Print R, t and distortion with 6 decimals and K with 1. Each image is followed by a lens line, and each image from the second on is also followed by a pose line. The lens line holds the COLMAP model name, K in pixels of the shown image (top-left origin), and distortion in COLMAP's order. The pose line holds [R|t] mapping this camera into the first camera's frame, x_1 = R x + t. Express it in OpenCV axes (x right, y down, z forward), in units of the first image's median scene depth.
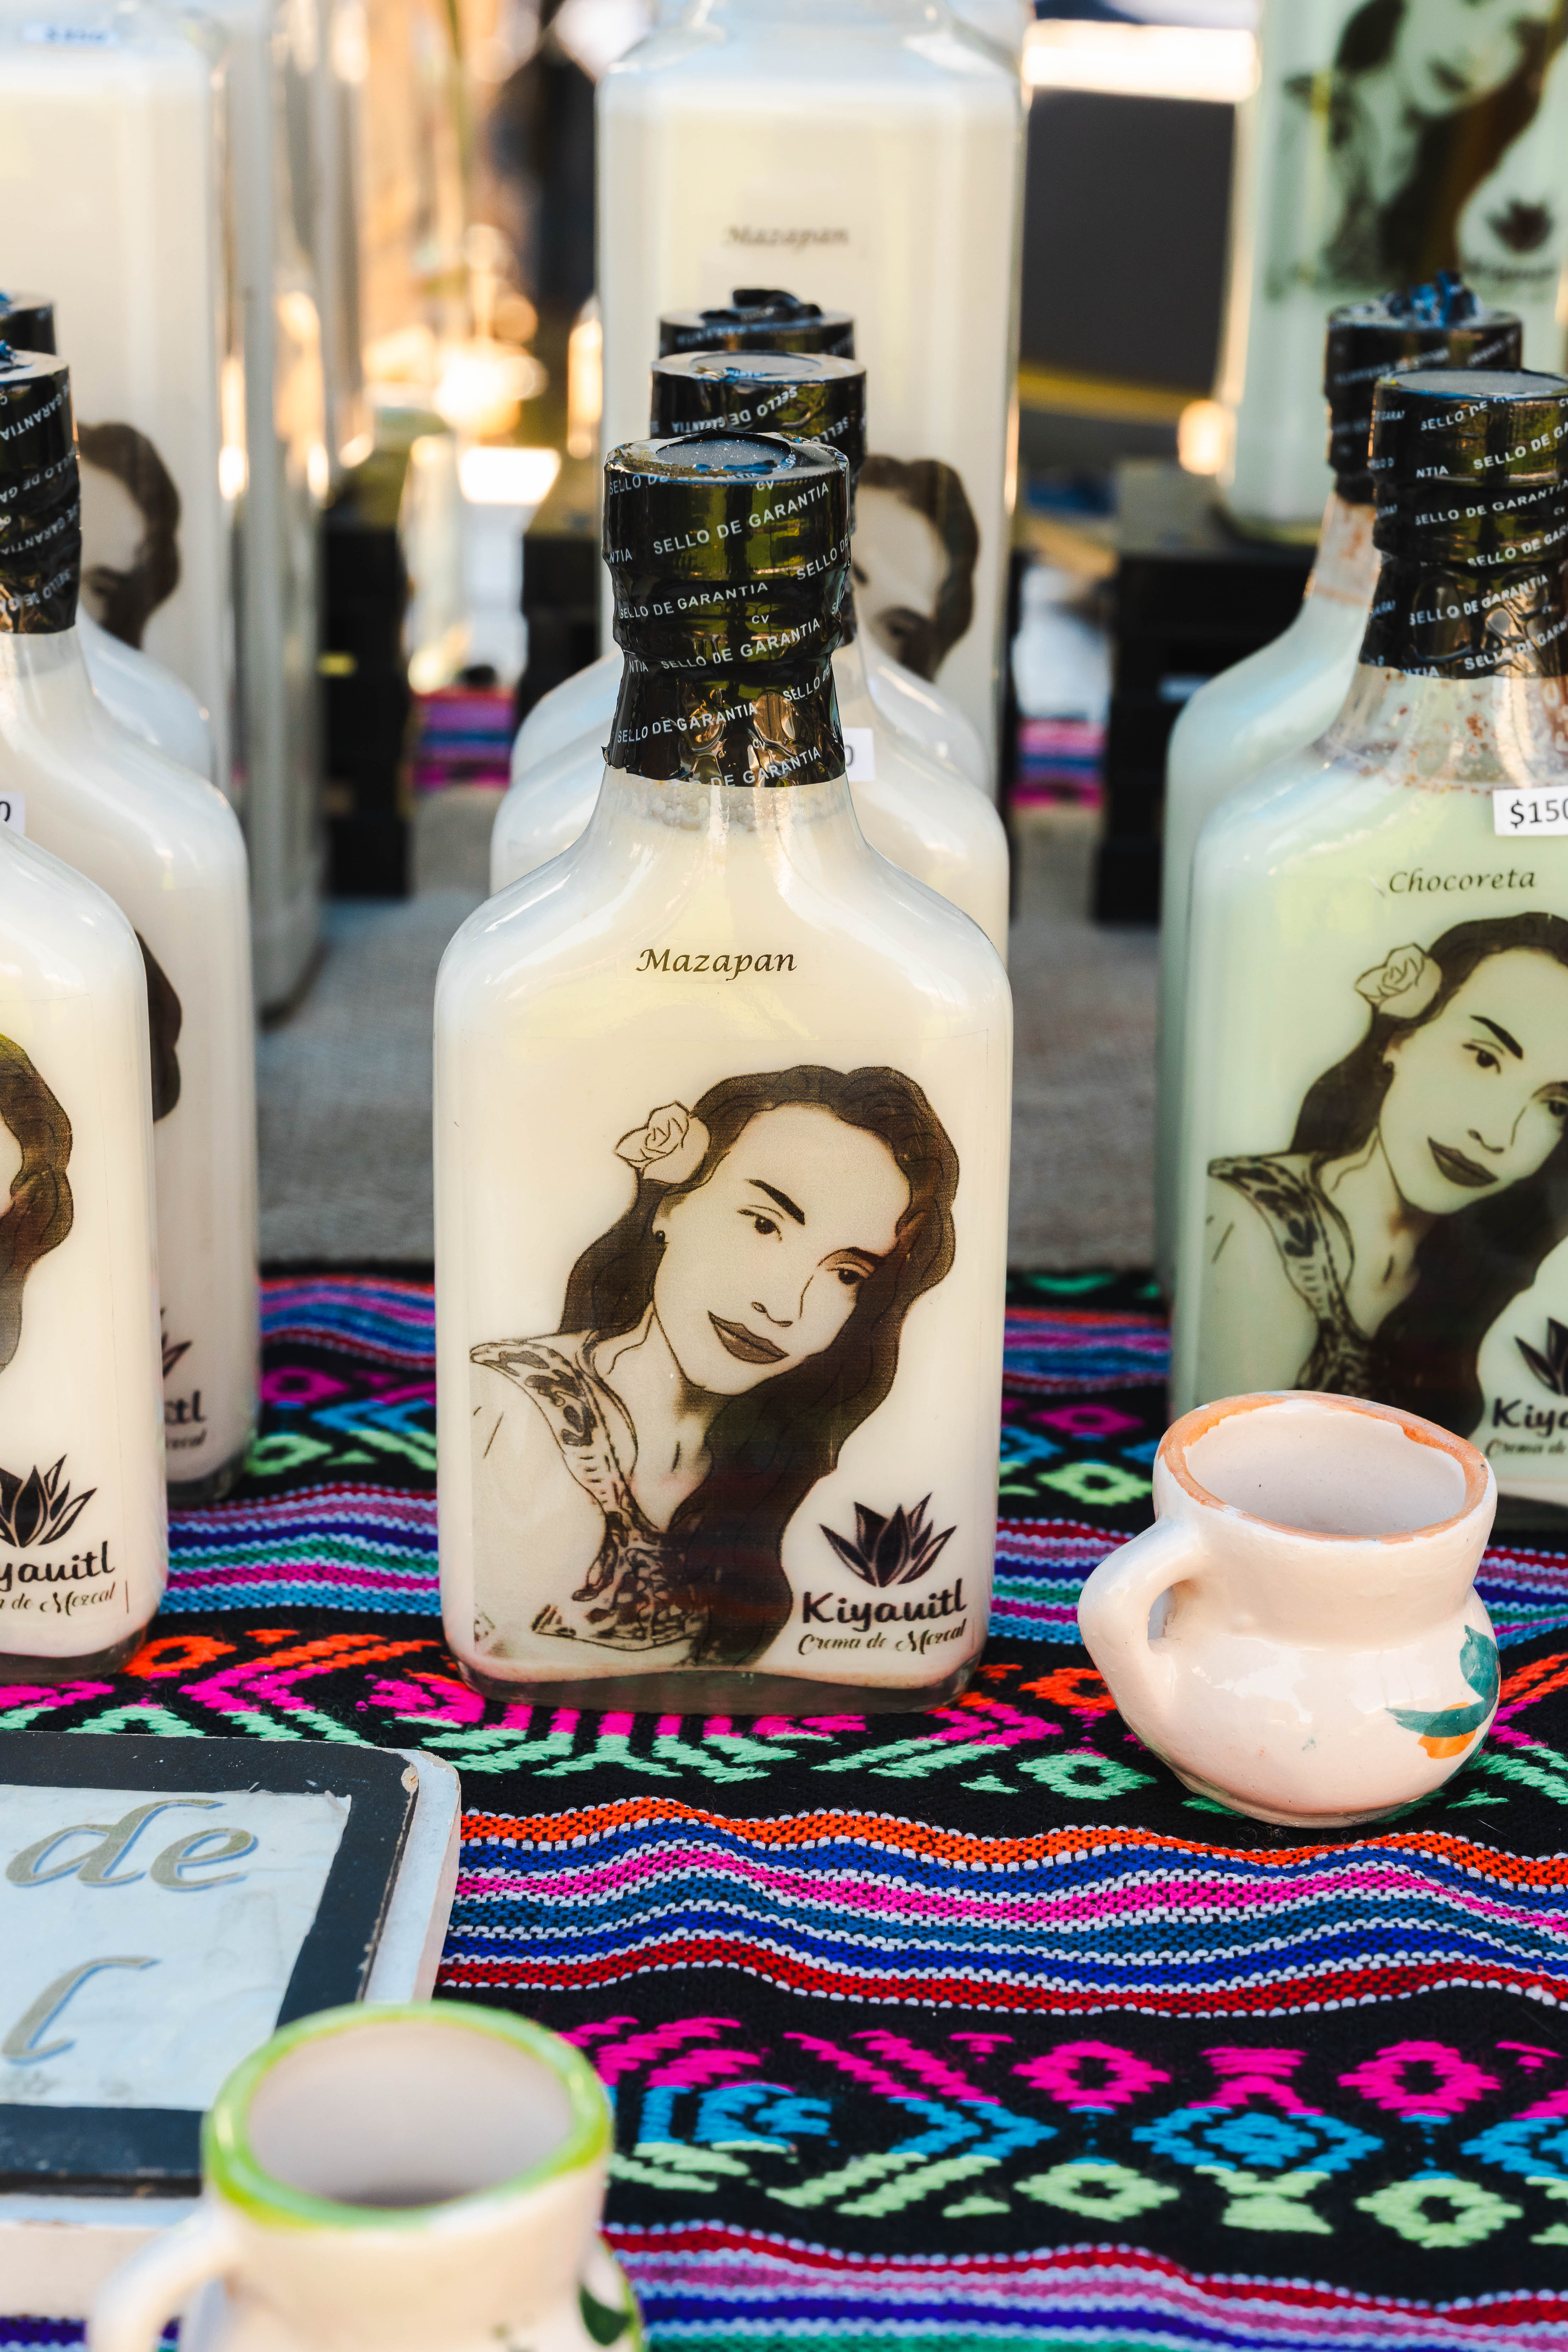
lens RADIAL K [[4394.4, 0, 784.7], [0, 4394.4, 1185.0], [0, 0, 1]] dist [-0.012864, 0.000000]
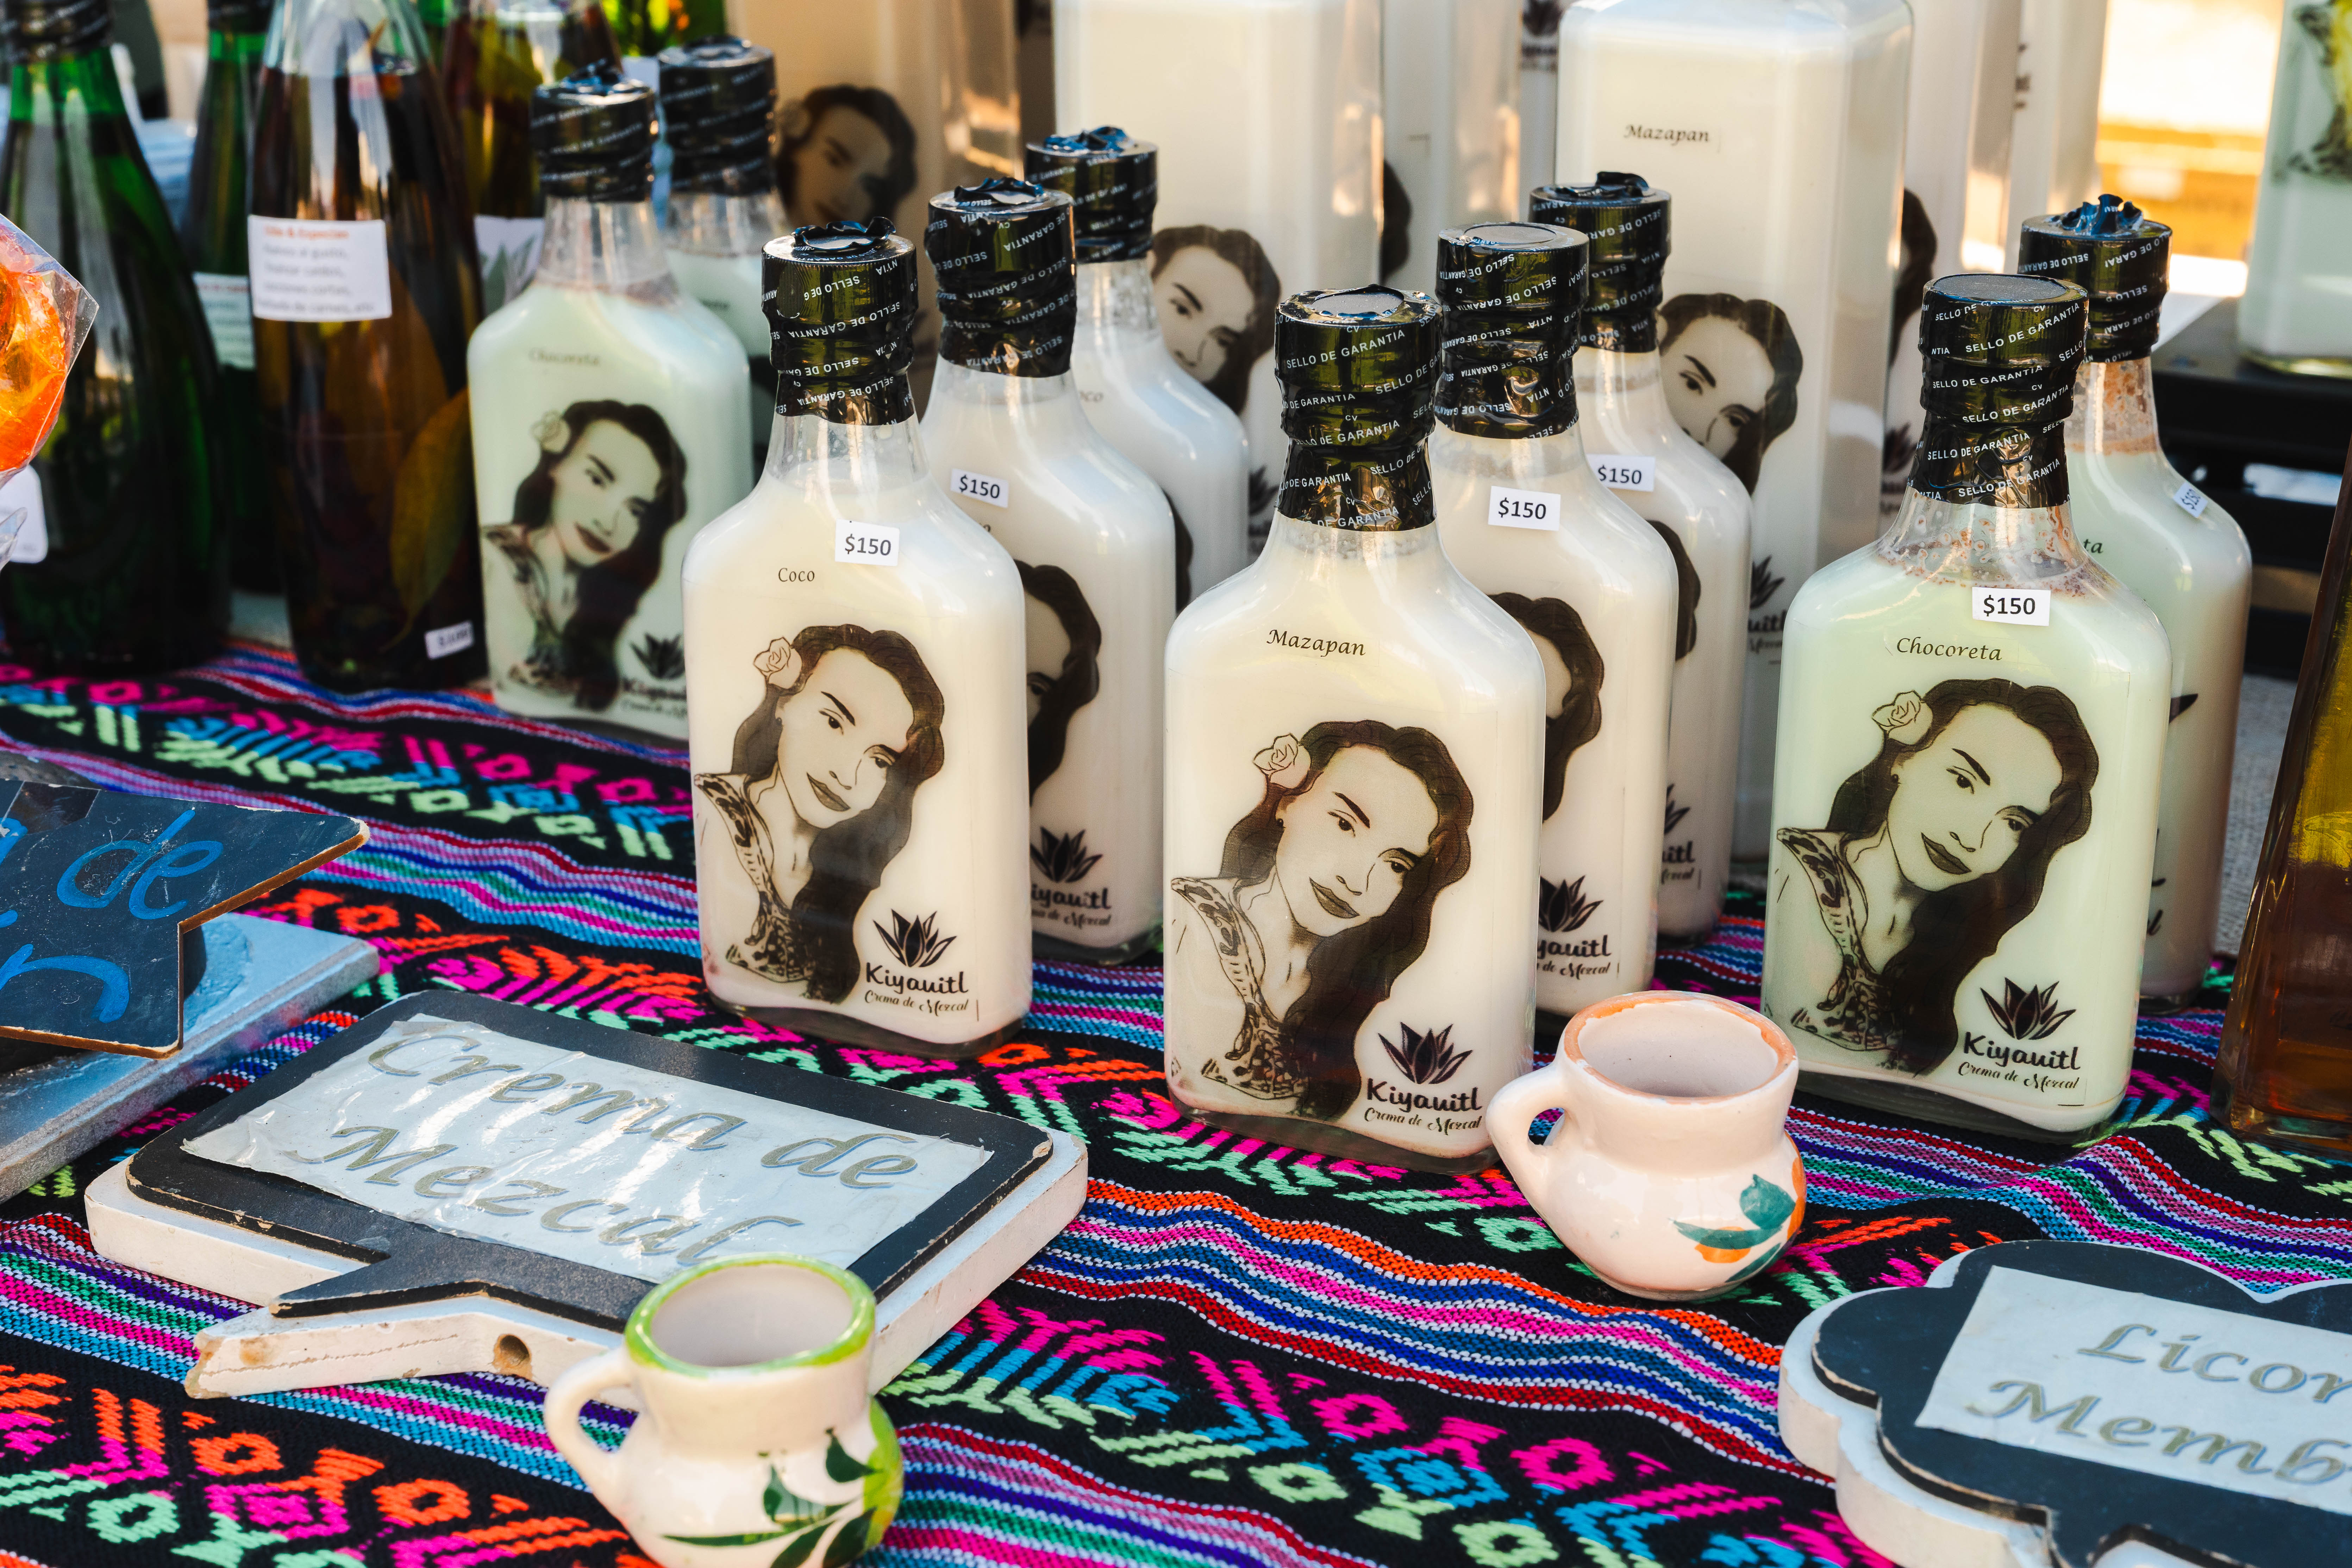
lens RADIAL K [[3588.0, 0, 1173.2], [0, 3588.0, 779.2], [0, 0, 1]] dist [-0.041234, 0.000000]
pose [[0.909482, 0.132656, -0.394012, 0.413918], [-0.129346, 0.990979, 0.035077, -0.040603], [0.395110, 0.019062, 0.918436, -0.127634]]
